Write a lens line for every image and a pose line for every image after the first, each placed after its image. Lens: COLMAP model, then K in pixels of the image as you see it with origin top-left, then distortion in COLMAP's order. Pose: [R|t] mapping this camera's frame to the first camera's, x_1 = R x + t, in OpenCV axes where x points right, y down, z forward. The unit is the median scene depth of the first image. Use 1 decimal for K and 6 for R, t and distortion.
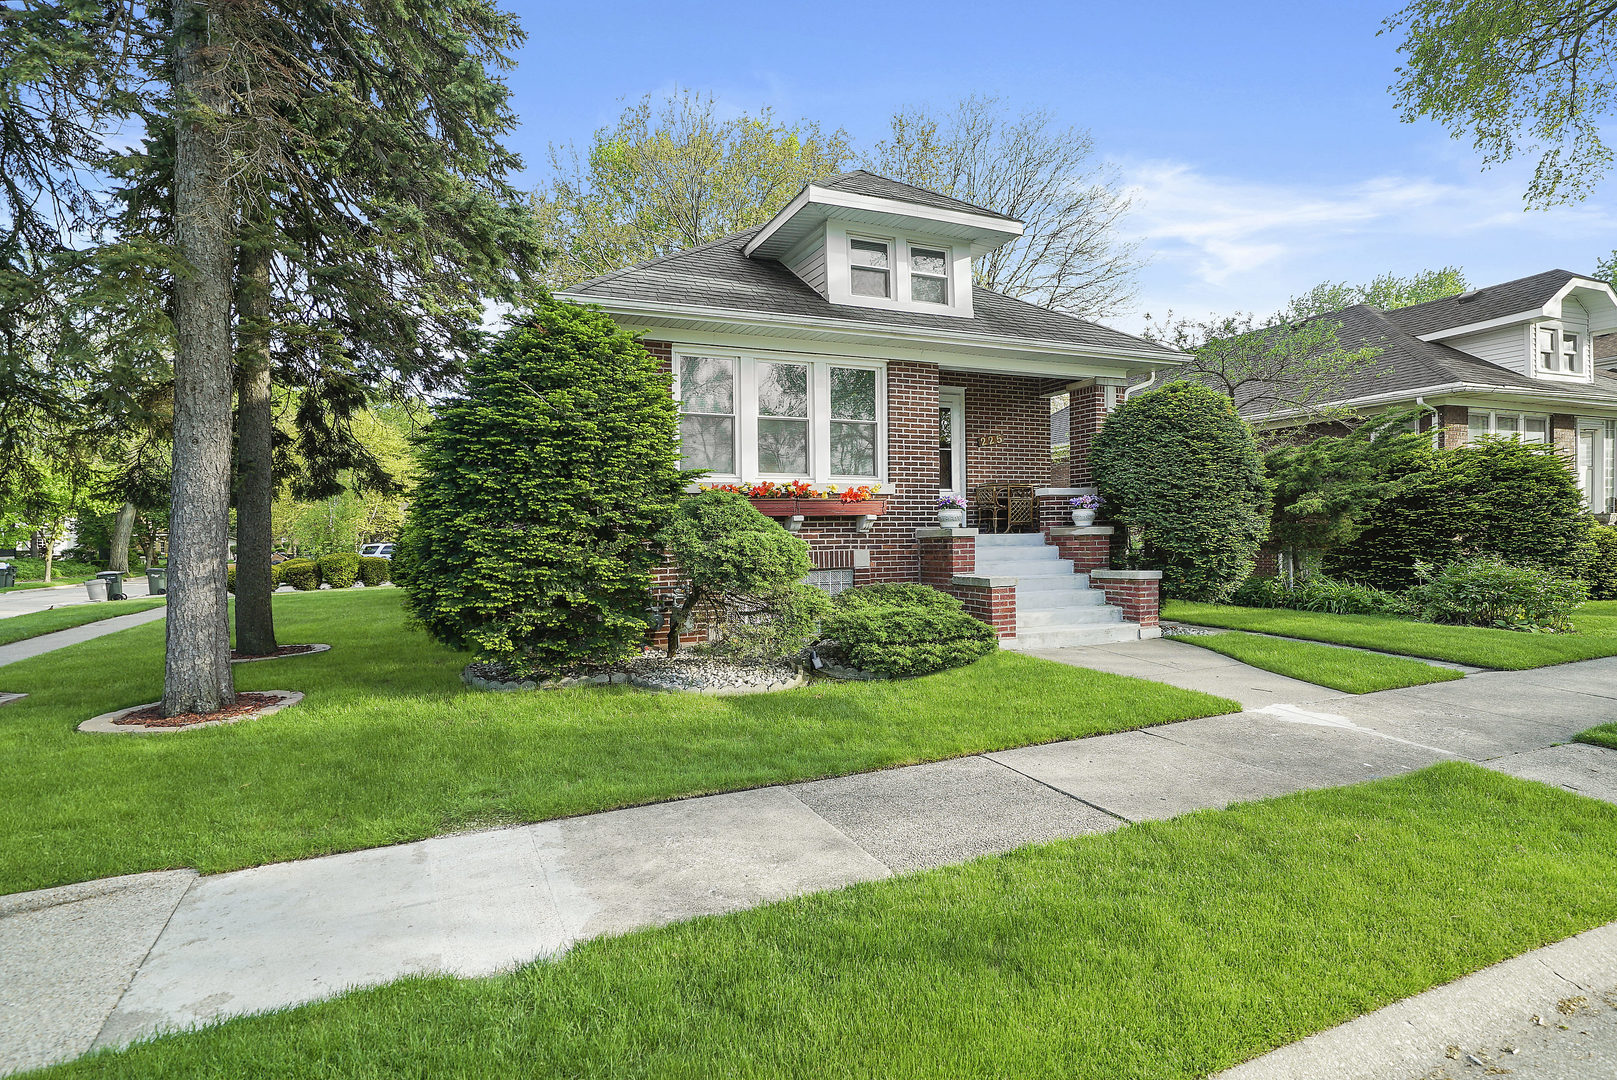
lens RADIAL K [[815.8, 0, 816.0], [0, 815.8, 544.6], [0, 0, 1]] dist [0.021120, 0.000505]
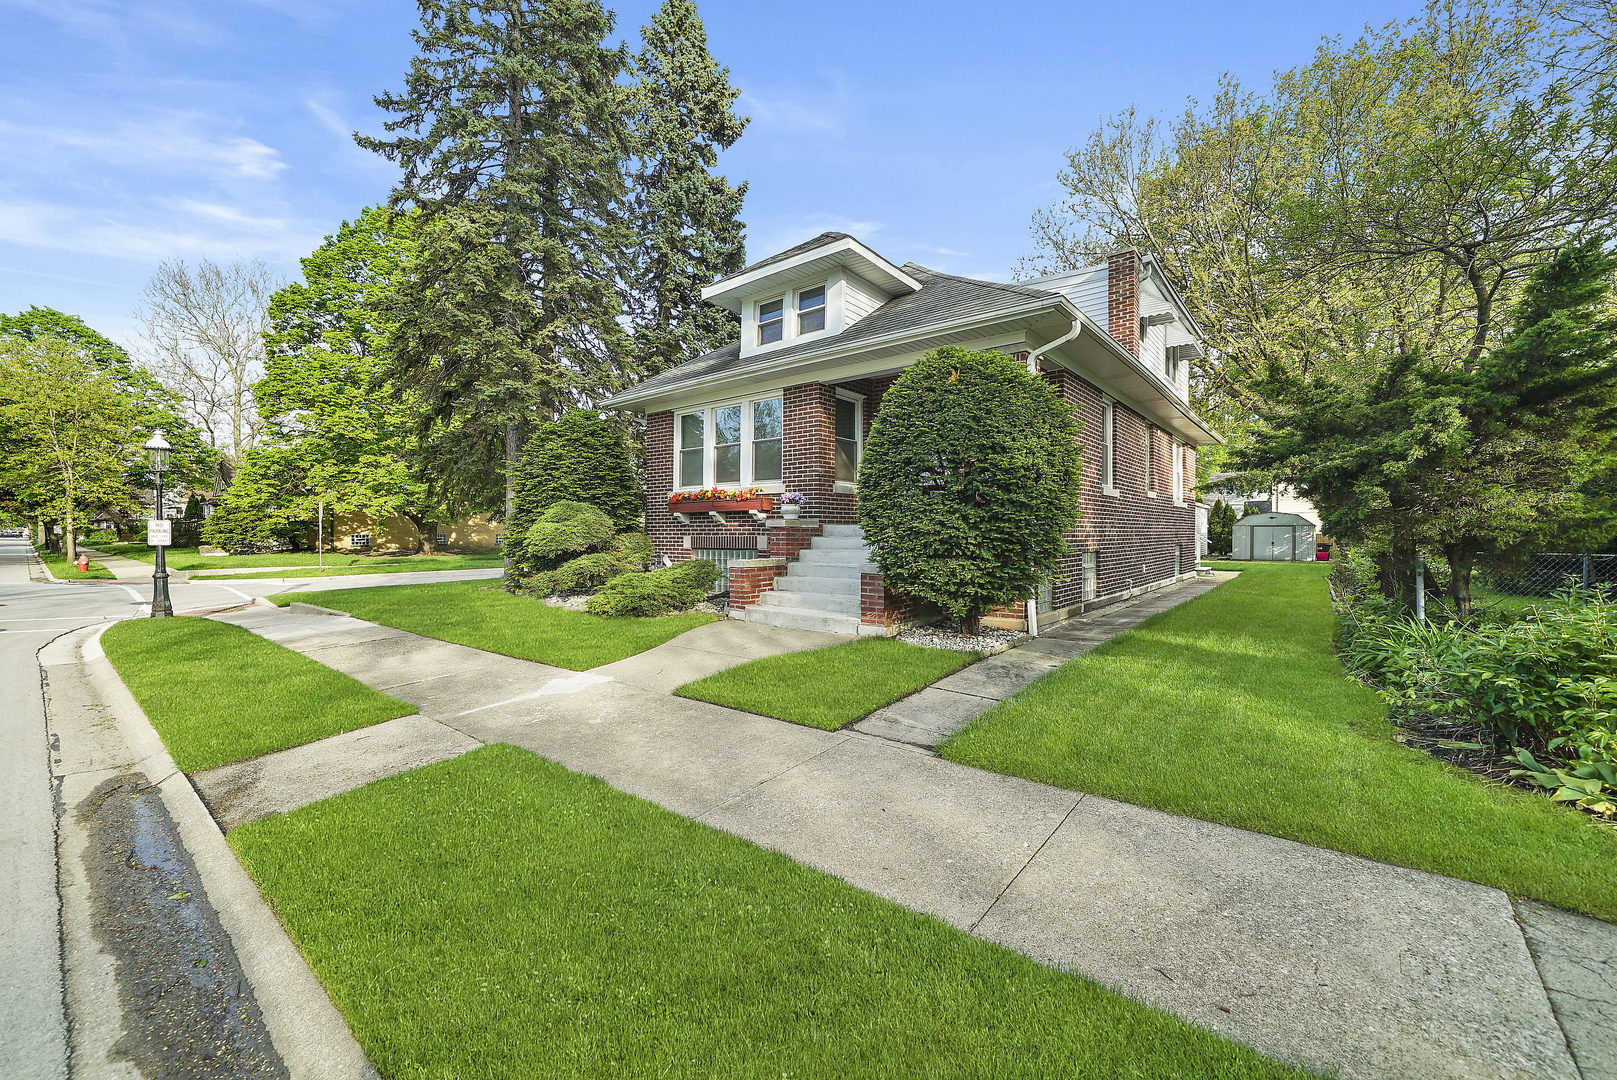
lens RADIAL K [[648.0, 0, 805.8], [0, 648.0, 530.6], [0, 0, 1]] dist [-0.001117, -0.000186]
pose [[0.438119, 0.016565, -0.898764, 1.047191], [-0.014242, 0.999833, 0.011485, -0.015715], [0.898804, 0.007768, 0.438282, 0.602938]]
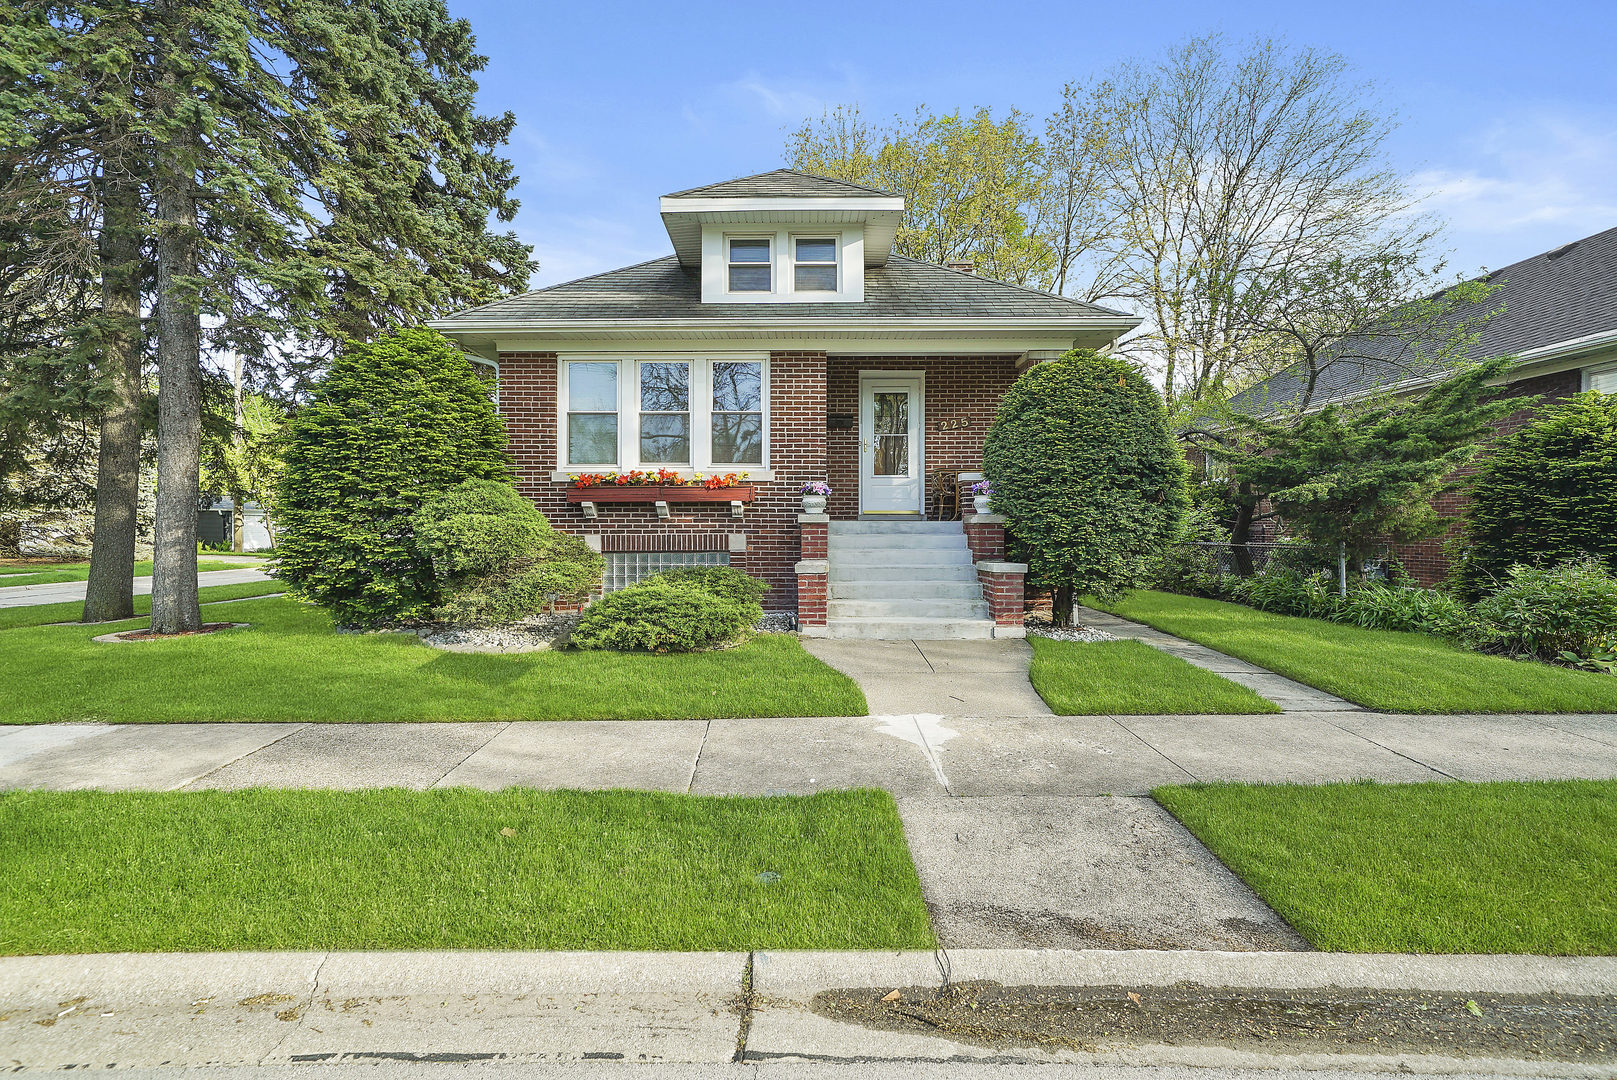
lens RADIAL K [[772.0, 0, 804.6], [0, 772.0, 535.9], [0, 0, 1]] dist [0.014324, 0.001040]
pose [[0.911081, 0.021169, -0.411684, 0.551352], [-0.018017, 0.999771, 0.011536, -0.004476], [0.411834, -0.003093, 0.911253, 0.127880]]
